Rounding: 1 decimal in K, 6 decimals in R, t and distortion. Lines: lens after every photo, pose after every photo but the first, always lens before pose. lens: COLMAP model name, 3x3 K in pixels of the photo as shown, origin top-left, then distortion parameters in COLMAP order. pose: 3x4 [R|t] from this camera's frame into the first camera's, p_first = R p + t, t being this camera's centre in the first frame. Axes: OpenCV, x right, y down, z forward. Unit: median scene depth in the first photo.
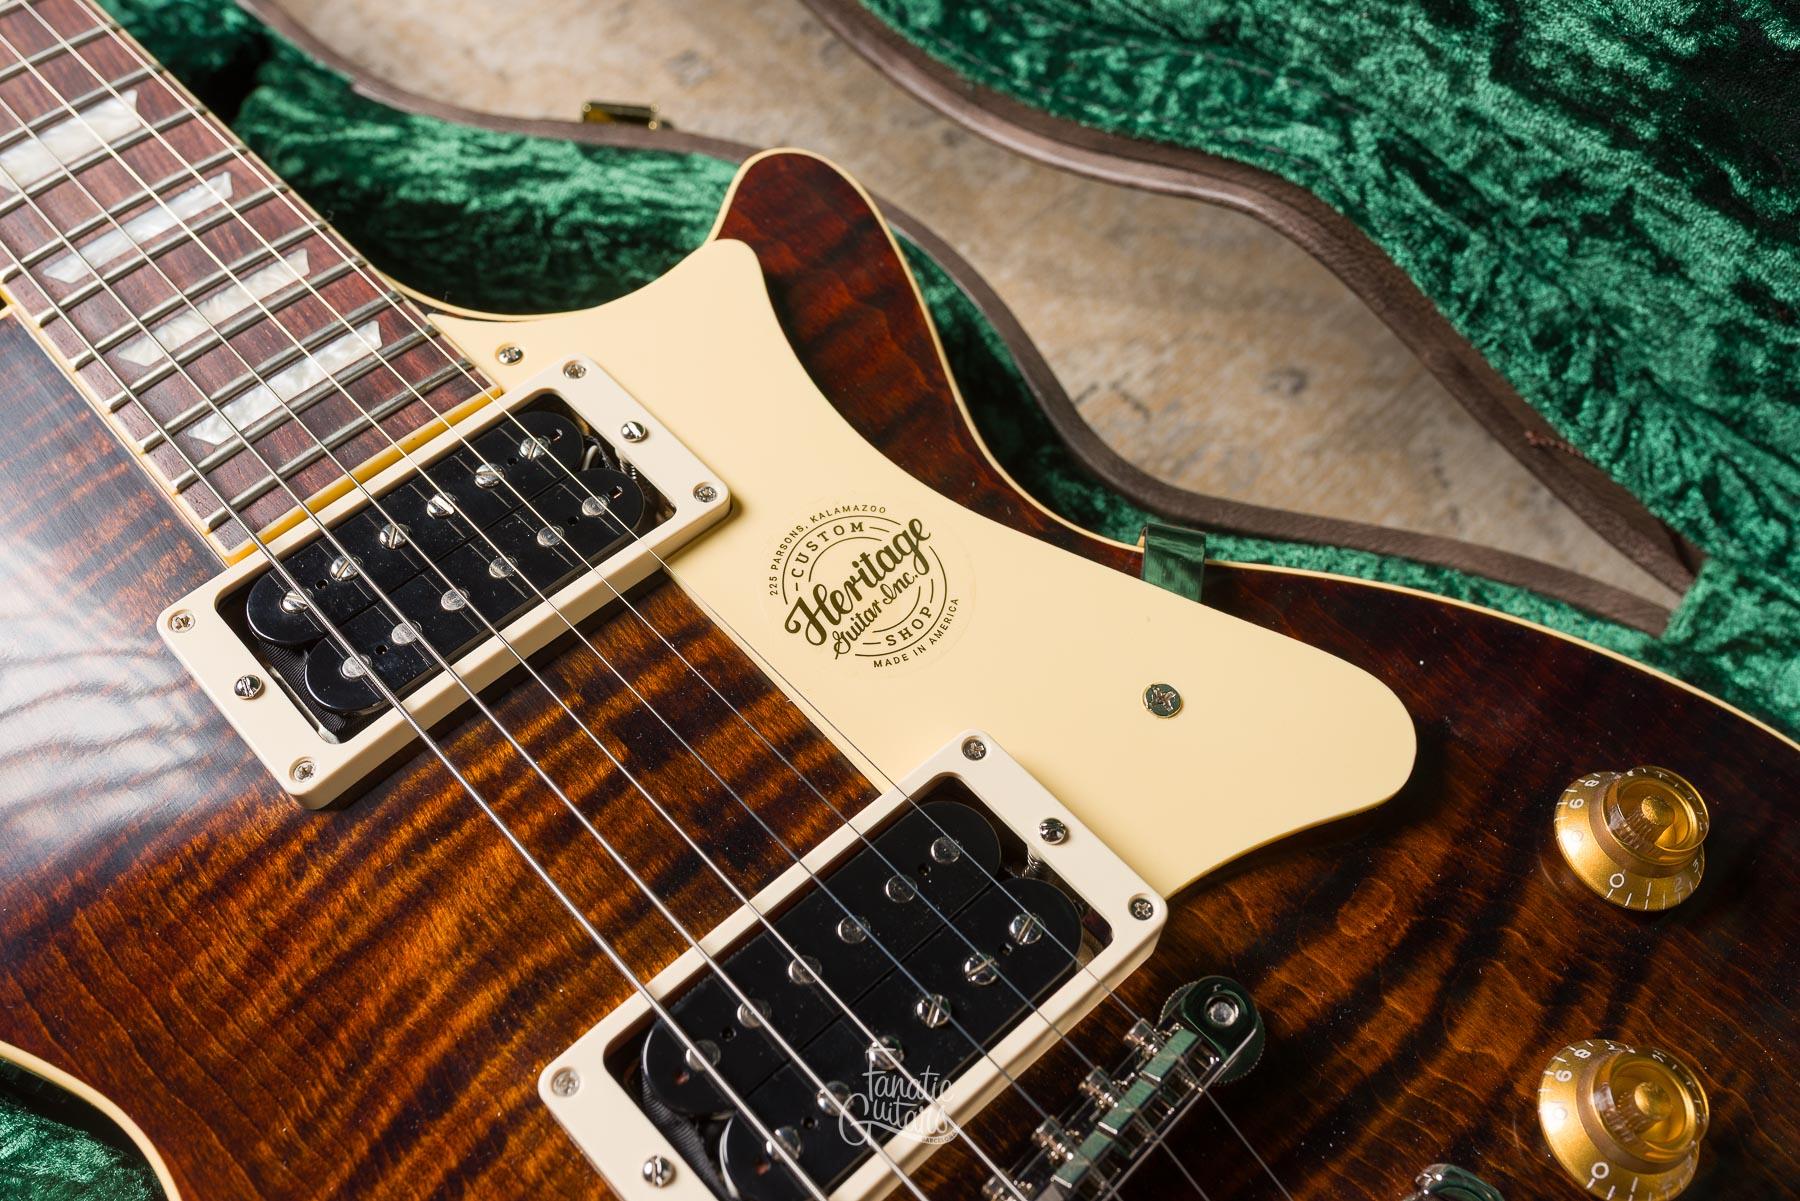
lens RADIAL K [[1813.2, 0, 899.6], [0, 1813.2, 595.2], [0, 0, 1]] dist [-0.000412, 0.004026]
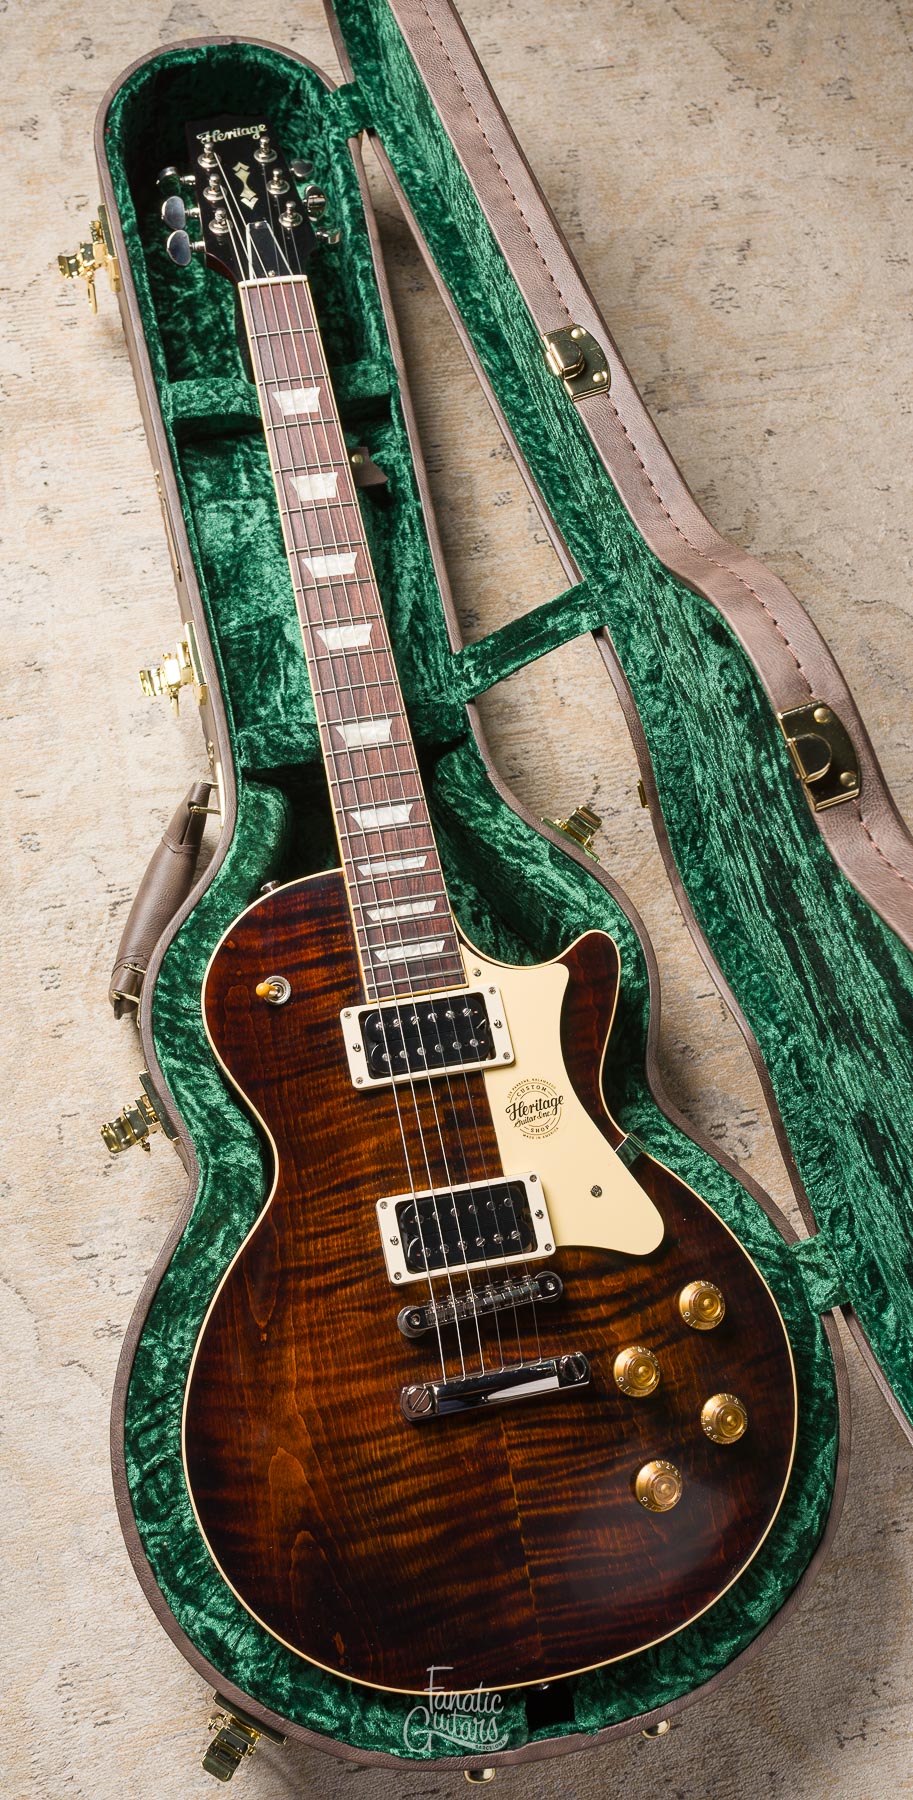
lens RADIAL K [[1724.3, 0, 397.3], [0, 1724.3, 898.0], [0, 0, 1]] dist [-0.004316, 0.004491]
pose [[0.849003, 0.516382, -0.111996, -0.064696], [-0.477836, 0.840804, 0.254403, -0.813410], [0.225536, -0.162473, 0.960591, -1.580231]]
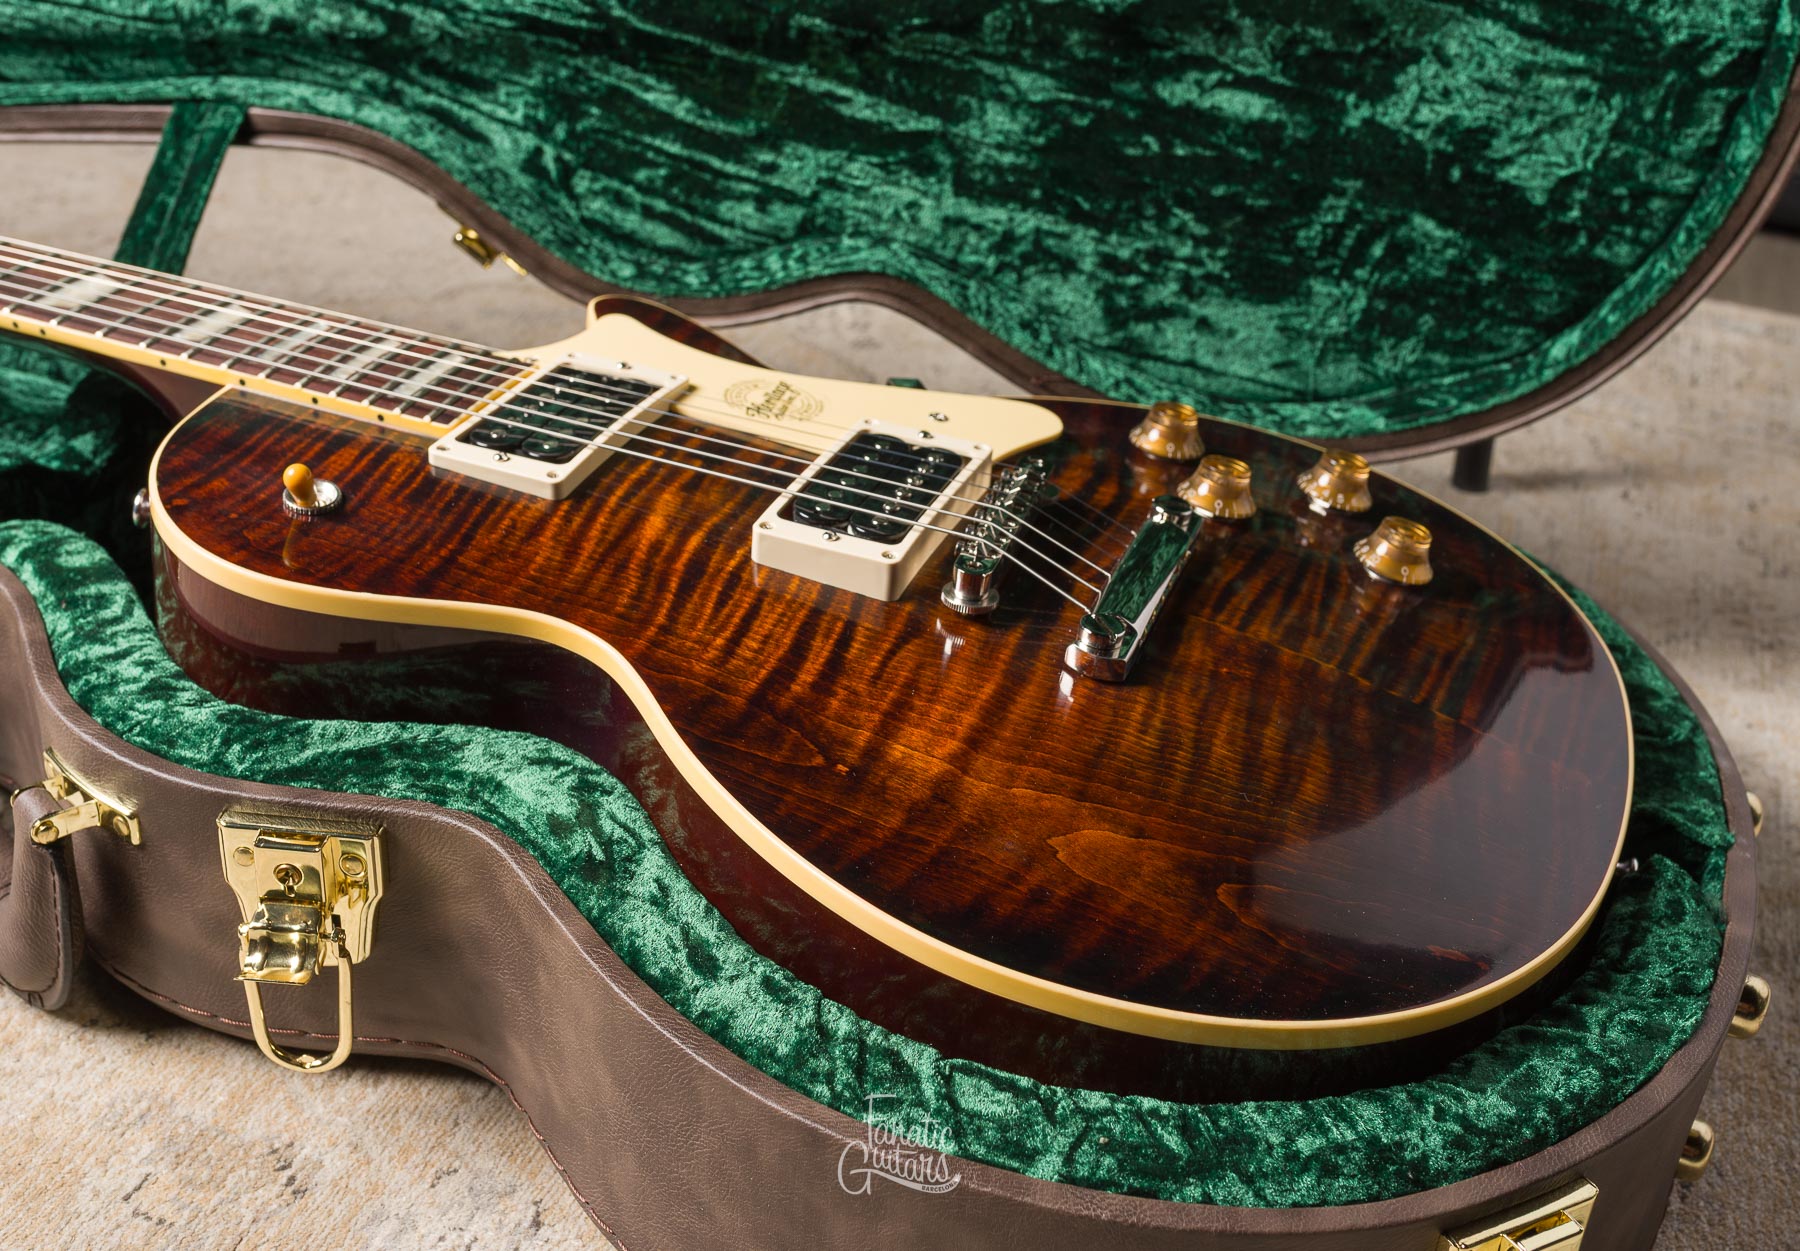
lens RADIAL K [[2070.9, 0, 937.1], [0, 2070.9, 626.1], [0, 0, 1]] dist [-0.001807, -0.002337]
pose [[0.883889, -0.195263, 0.424985, -0.705658], [0.360990, 0.862574, -0.354474, 0.867489], [-0.297365, 0.466731, 0.832908, -0.624101]]
